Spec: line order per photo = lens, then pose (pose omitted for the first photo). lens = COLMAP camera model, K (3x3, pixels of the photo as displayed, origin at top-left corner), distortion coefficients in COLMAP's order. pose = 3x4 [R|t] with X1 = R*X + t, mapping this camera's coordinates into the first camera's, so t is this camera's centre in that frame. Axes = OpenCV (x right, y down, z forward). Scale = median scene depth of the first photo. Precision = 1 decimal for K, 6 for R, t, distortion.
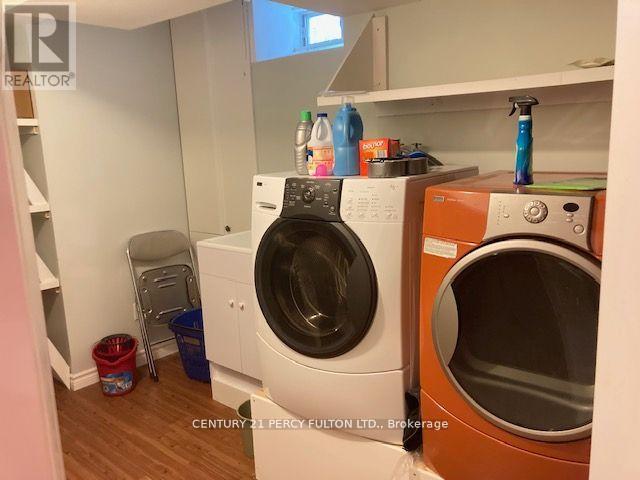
lens RADIAL K [[526.4, 0, 320.0], [0, 526.4, 240.0], [0, 0, 1]] dist [0.032225, -0.072153]
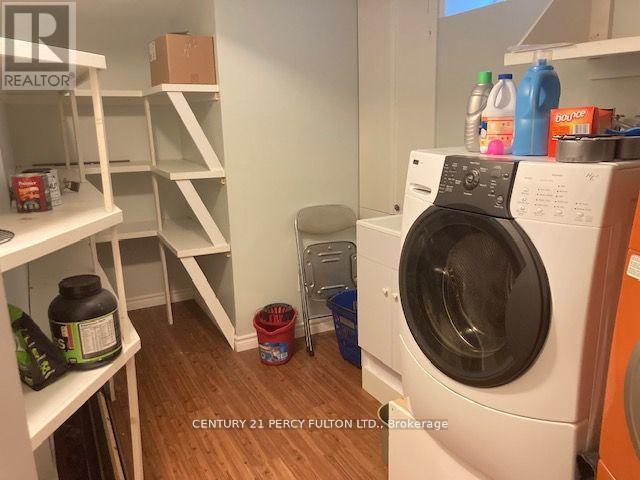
lens RADIAL K [[525.0, 0, 321.3], [0, 525.0, 244.9], [0, 0, 1]] dist [0.036417, -0.075814]
pose [[0.931382, 0.103349, -0.349064, 0.047415], [-0.081569, 0.993722, 0.076569, -0.027196], [0.354786, -0.042842, 0.933965, 0.167553]]
